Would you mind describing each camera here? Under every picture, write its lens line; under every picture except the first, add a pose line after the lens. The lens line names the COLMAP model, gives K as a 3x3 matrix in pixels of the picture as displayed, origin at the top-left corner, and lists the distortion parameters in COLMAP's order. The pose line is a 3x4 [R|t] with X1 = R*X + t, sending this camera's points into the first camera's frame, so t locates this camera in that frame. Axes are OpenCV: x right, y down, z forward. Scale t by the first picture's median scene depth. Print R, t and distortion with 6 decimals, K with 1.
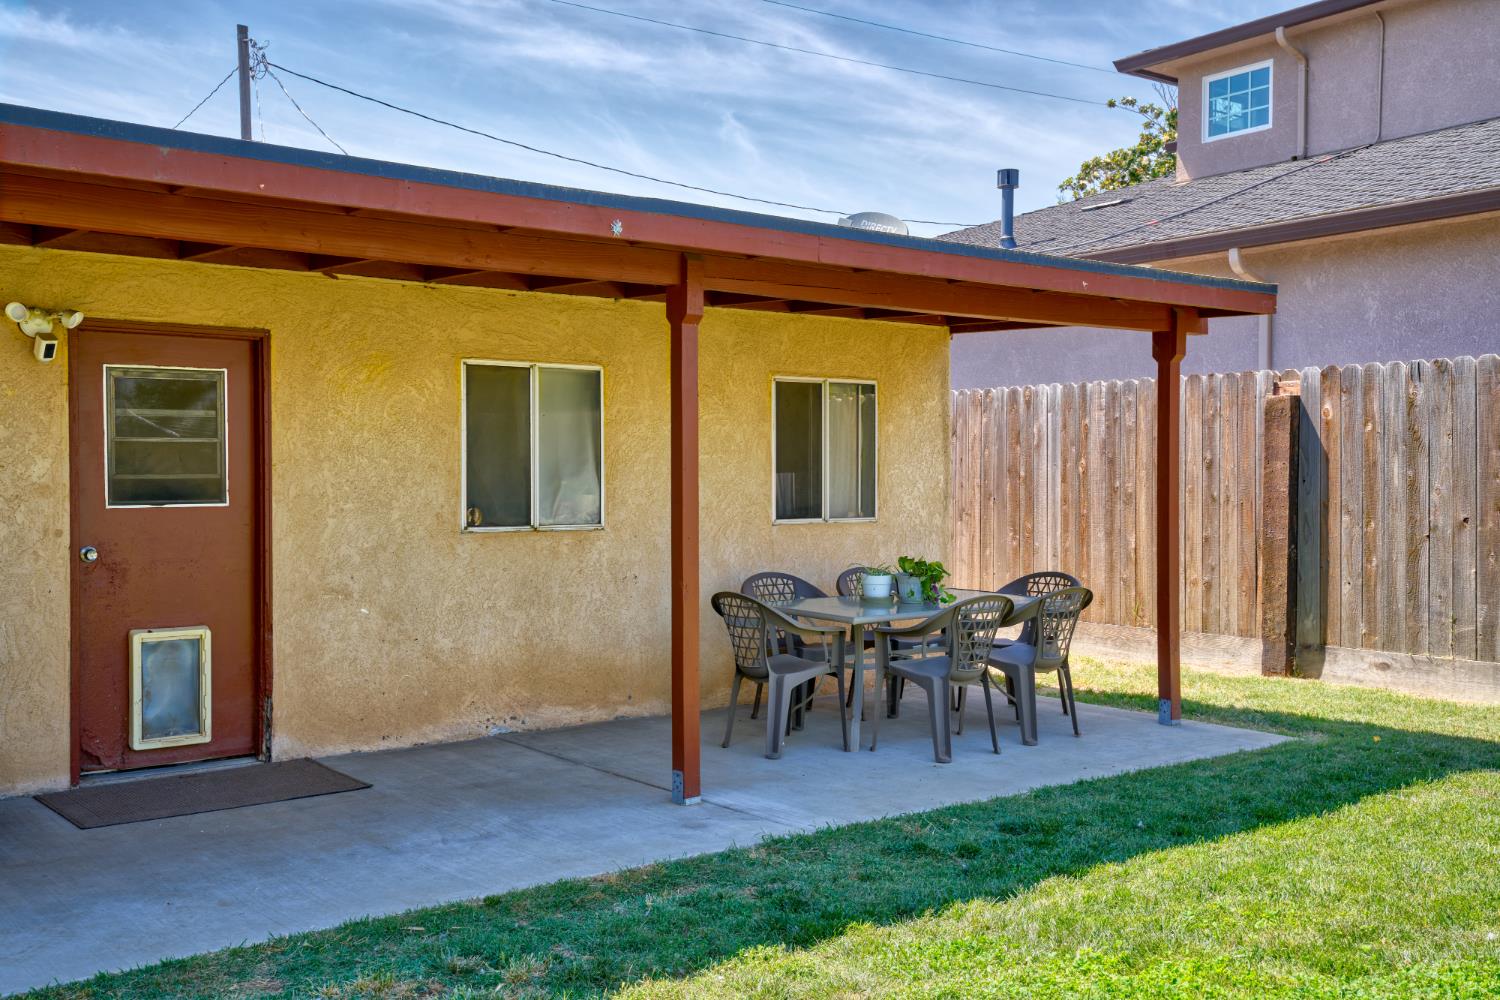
lens RADIAL K [[1556.8, 0, 750.0], [0, 1556.8, 500.0], [0, 0, 1]] dist [0.099210, -0.001548]
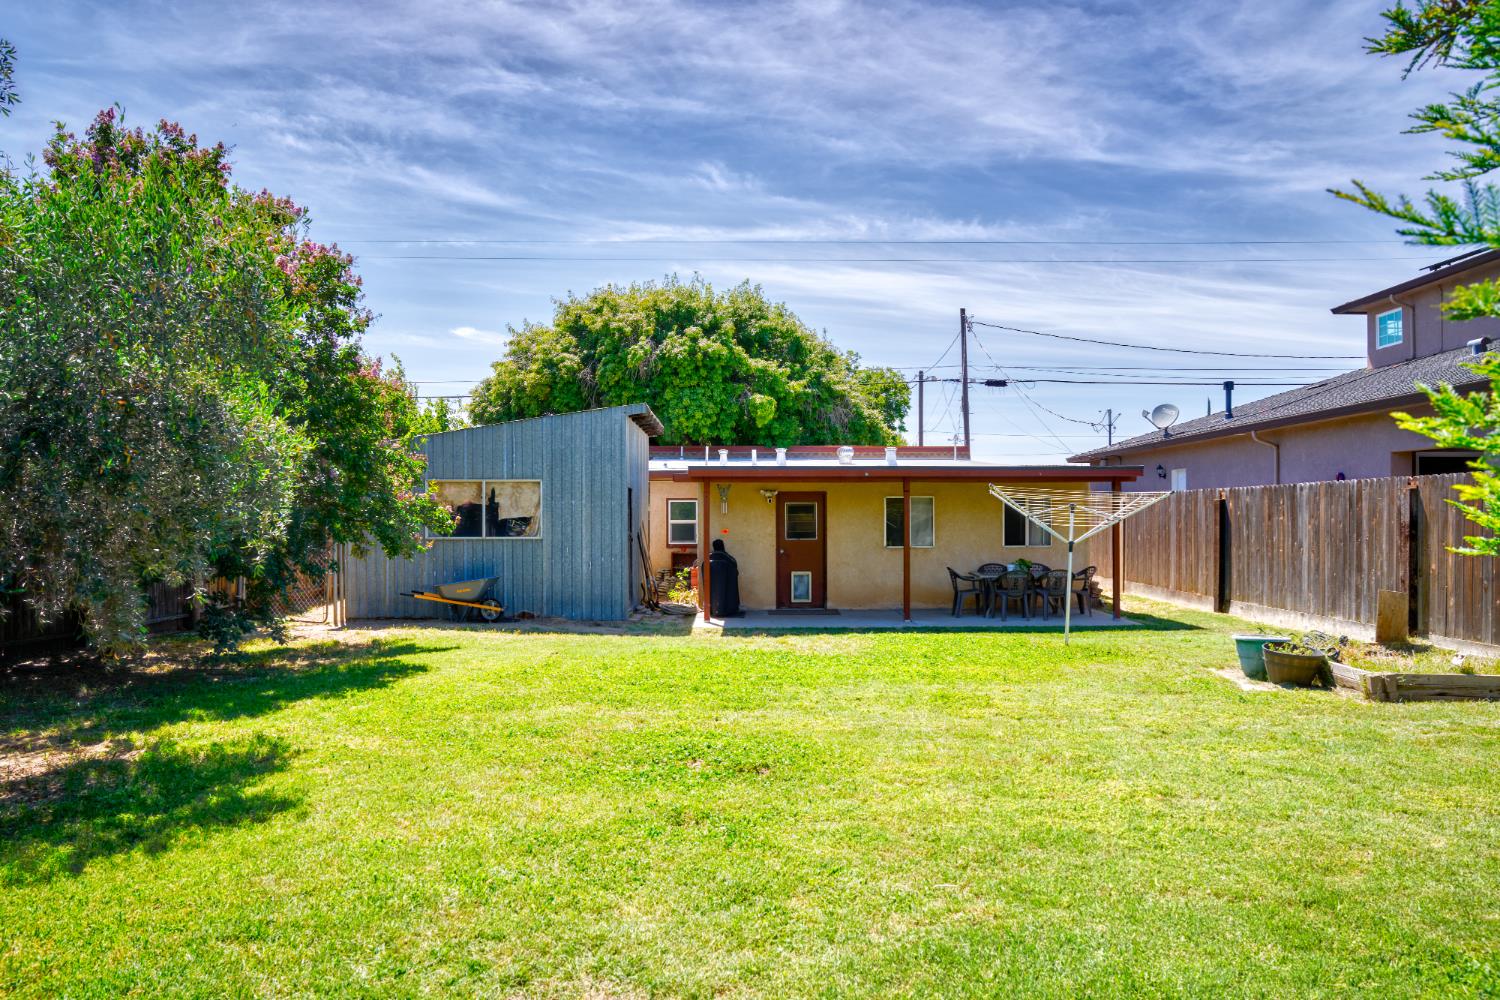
lens RADIAL K [[1374.1, 0, 750.0], [0, 1374.1, 500.0], [0, 0, 1]] dist [0.000269, 0.003276]
pose [[0.803583, -0.000368, -0.595193, 1.522111], [-0.006618, 0.999932, -0.009552, -0.058569], [0.595157, 0.011615, 0.803526, -1.754442]]
